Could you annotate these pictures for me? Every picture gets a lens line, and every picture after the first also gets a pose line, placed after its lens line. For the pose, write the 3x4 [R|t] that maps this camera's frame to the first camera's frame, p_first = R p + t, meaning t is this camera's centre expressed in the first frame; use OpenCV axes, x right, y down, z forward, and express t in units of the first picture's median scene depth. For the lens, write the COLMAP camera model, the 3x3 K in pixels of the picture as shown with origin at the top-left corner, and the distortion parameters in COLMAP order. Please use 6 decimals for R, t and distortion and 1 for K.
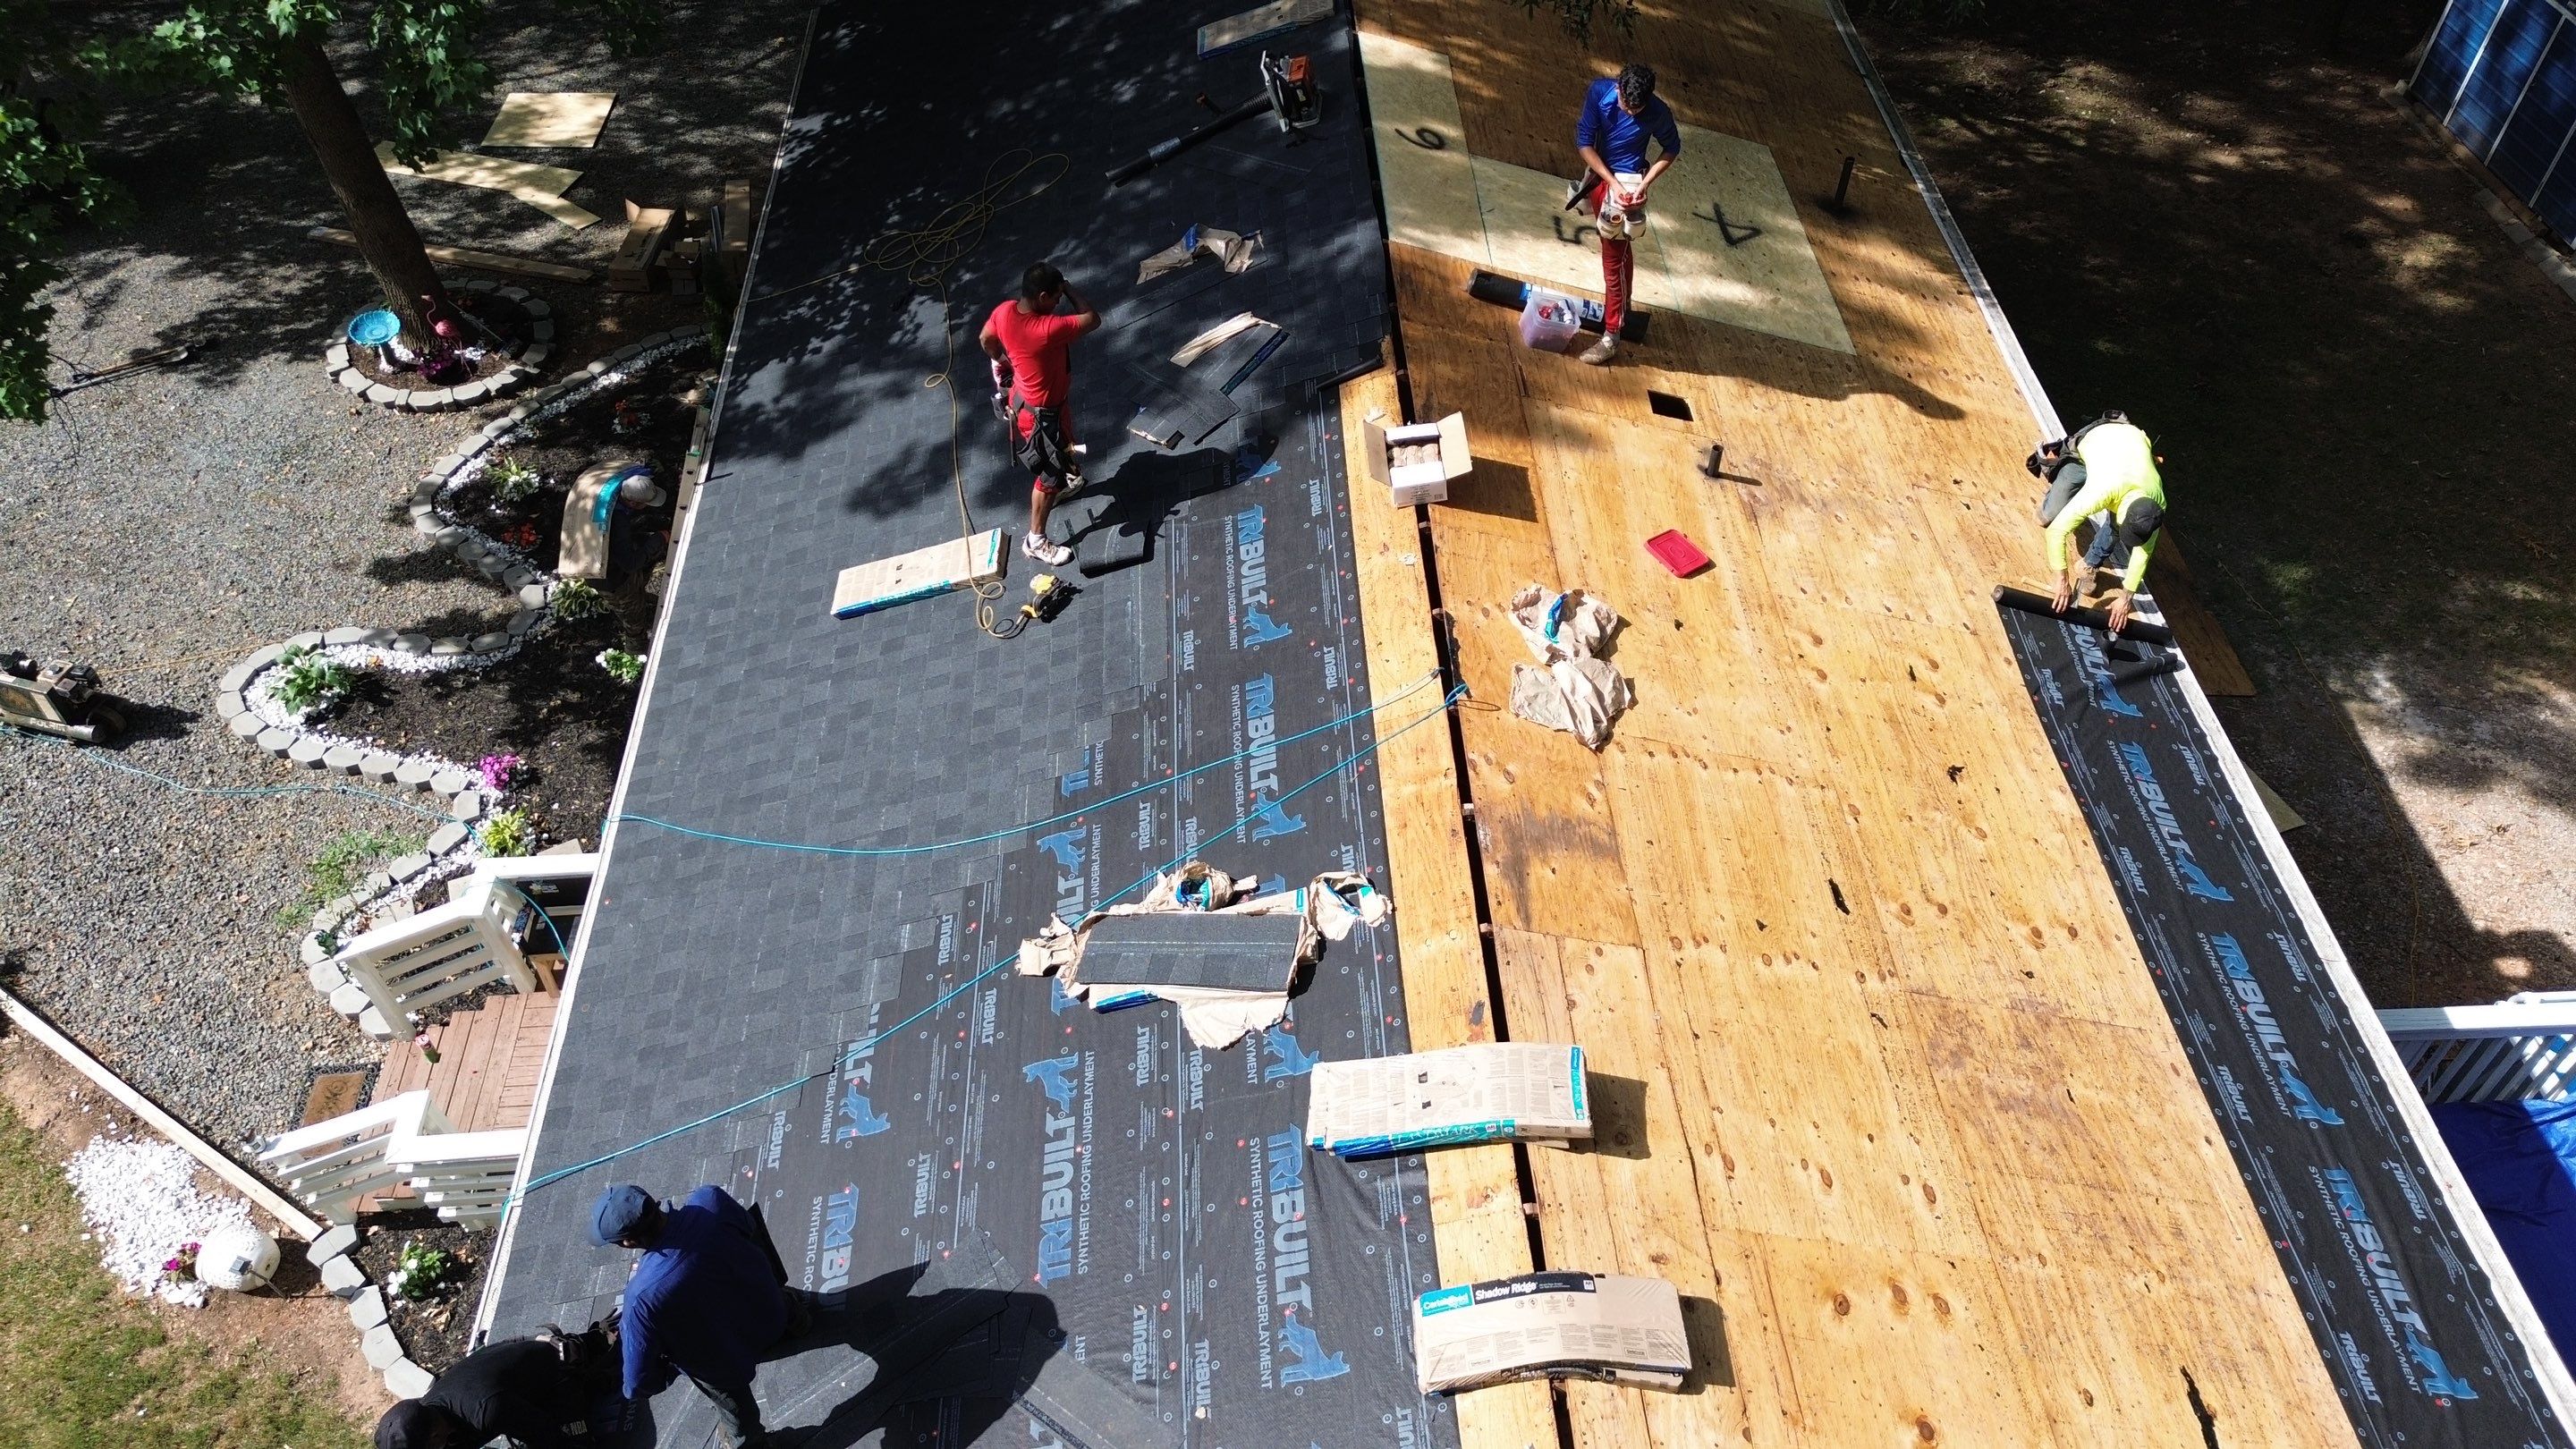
lens RADIAL K [[1825.1, 0, 1288.0], [0, 1825.1, 724.5], [0, 0, 1]] dist [0.078889, -0.068114]
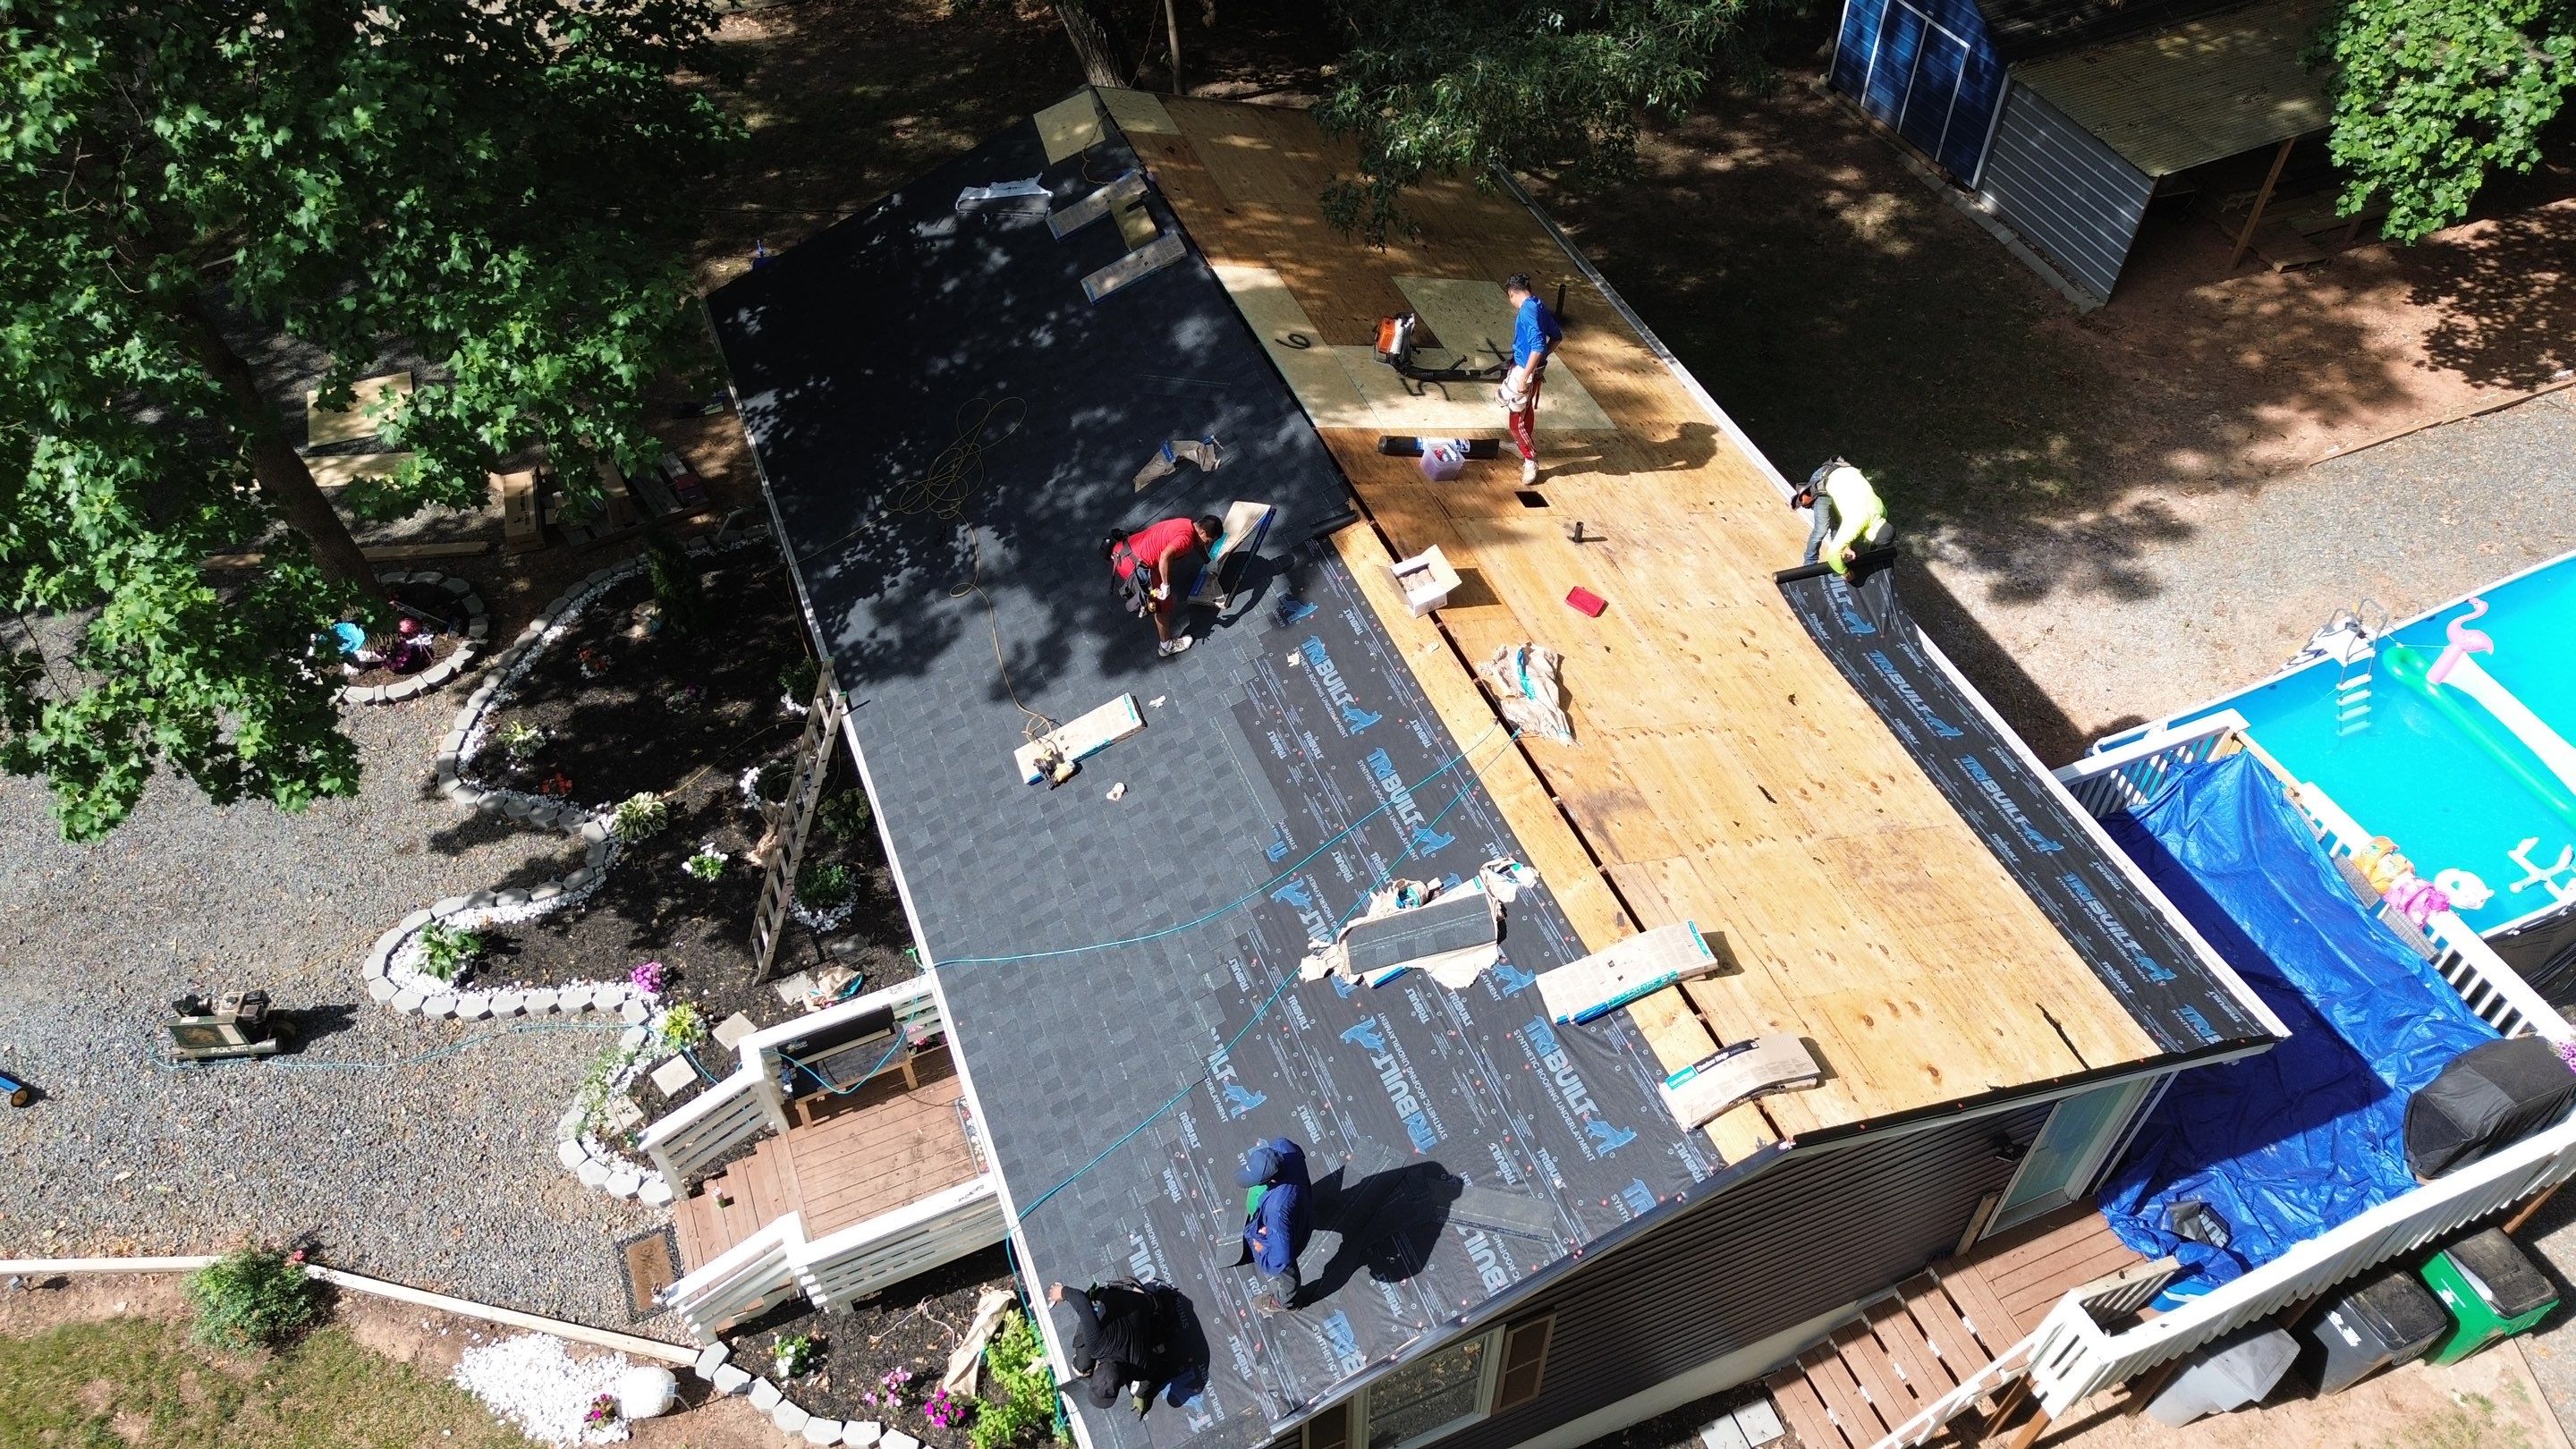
lens RADIAL K [[1837.6, 0, 1288.0], [0, 1837.6, 724.5], [0, 0, 1]] dist [0.103232, -0.111089]
pose [[0.942324, -0.248578, 0.224130, -0.327253], [0.246894, 0.968375, 0.035974, -0.094190], [-0.225984, 0.021437, 0.973895, -0.358546]]
